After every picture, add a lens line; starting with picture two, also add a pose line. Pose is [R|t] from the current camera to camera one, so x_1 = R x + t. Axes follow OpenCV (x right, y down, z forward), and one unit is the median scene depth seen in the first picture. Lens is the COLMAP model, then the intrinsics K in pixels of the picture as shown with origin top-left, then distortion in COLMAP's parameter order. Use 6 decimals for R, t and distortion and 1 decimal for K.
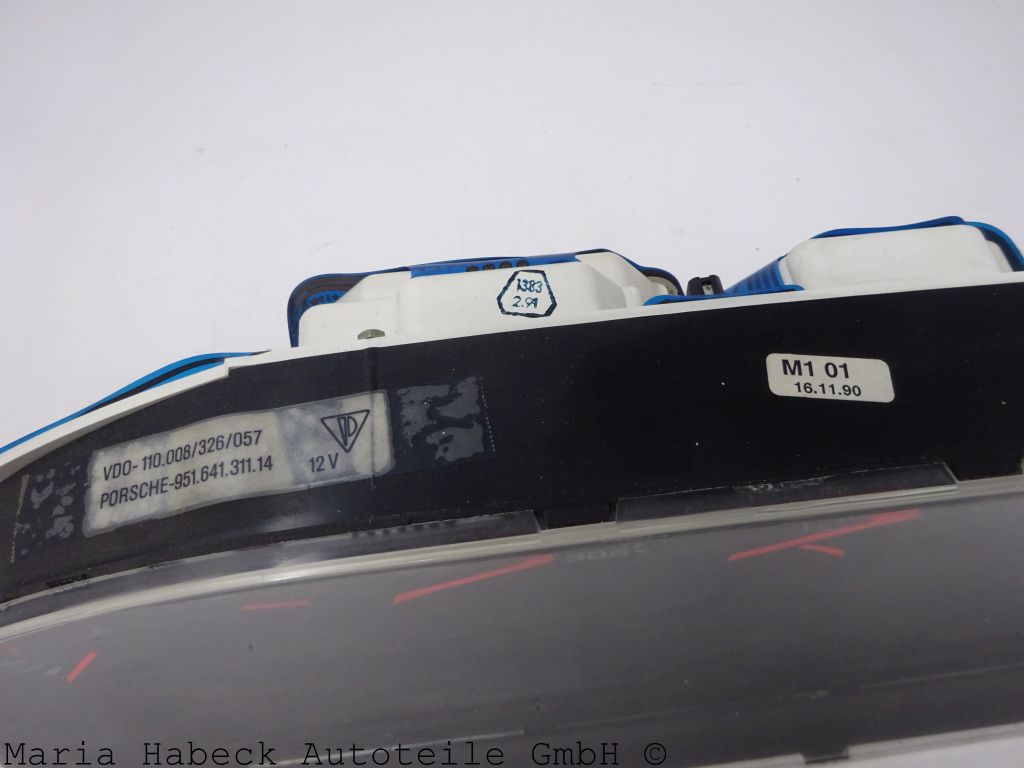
lens RADIAL K [[750.5, 0, 511.4], [0, 750.5, 379.9], [0, 0, 1]] dist [0.005691, -0.003025]
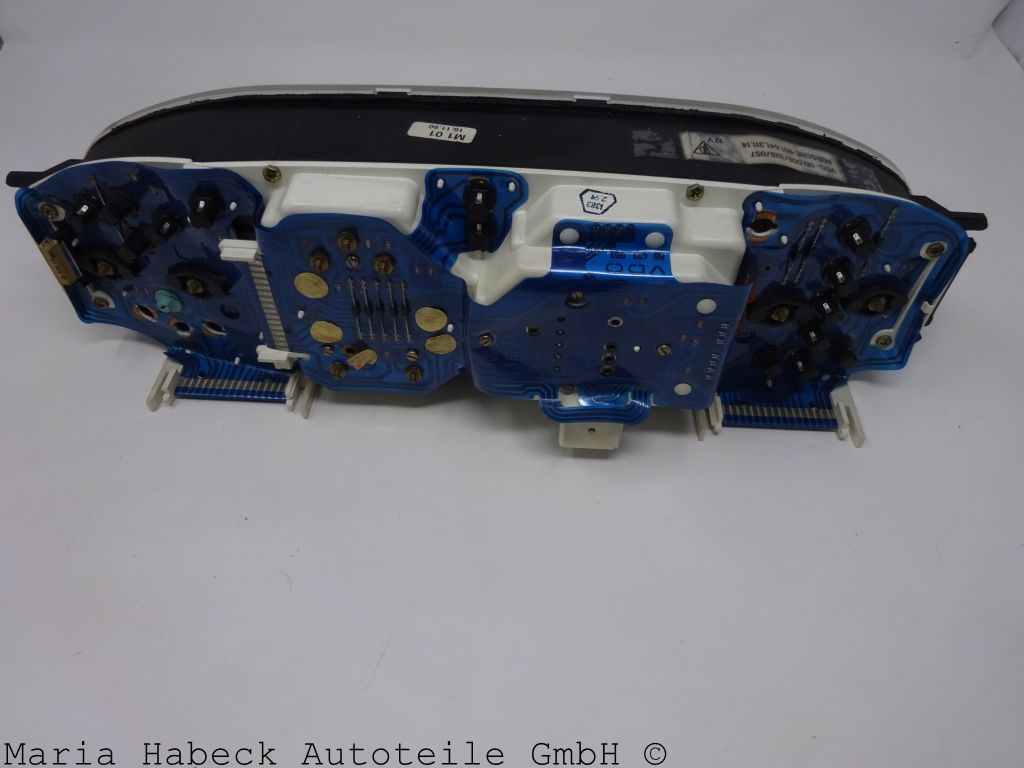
lens RADIAL K [[750.5, 0, 511.4], [0, 750.5, 379.9], [0, 0, 1]] dist [0.005691, -0.003025]
pose [[-0.984859, -0.140640, 0.101361, -0.015164], [0.146032, -0.357936, 0.922256, -1.910237], [-0.093425, 0.923094, 0.373054, 0.867637]]
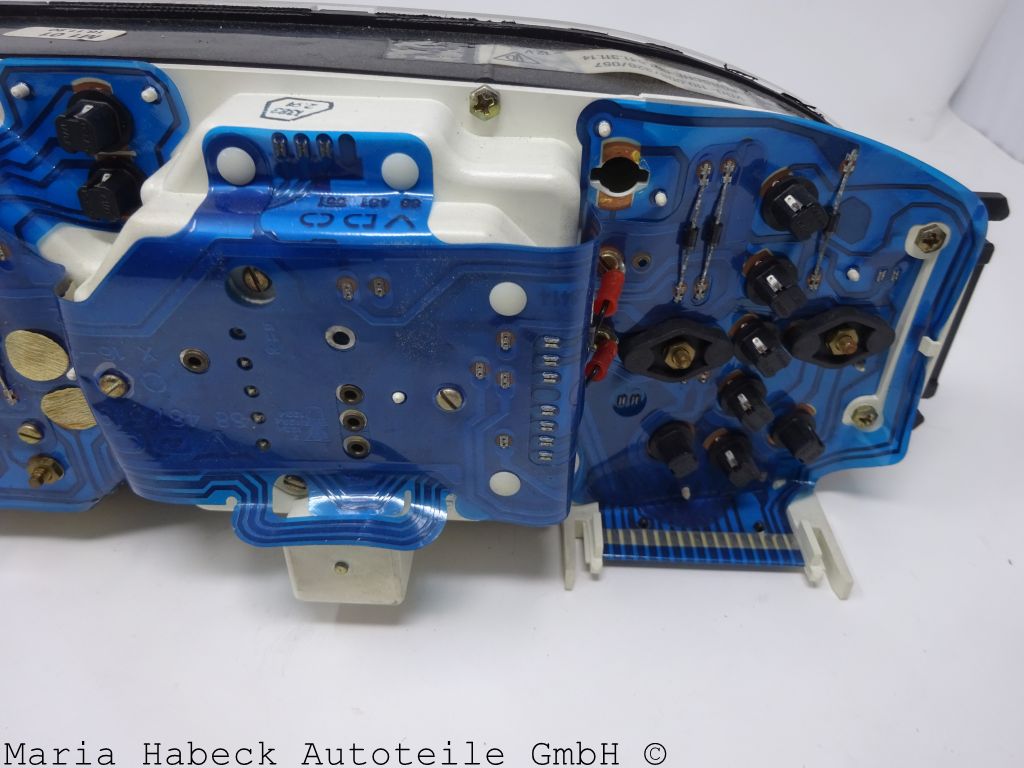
lens RADIAL K [[750.5, 0, 511.4], [0, 750.5, 379.9], [0, 0, 1]] dist [0.005691, -0.003025]
pose [[-0.987790, -0.106106, 0.114075, -0.375430], [0.127417, -0.128888, 0.983439, -1.065879], [-0.089646, 0.985966, 0.140834, 1.285394]]
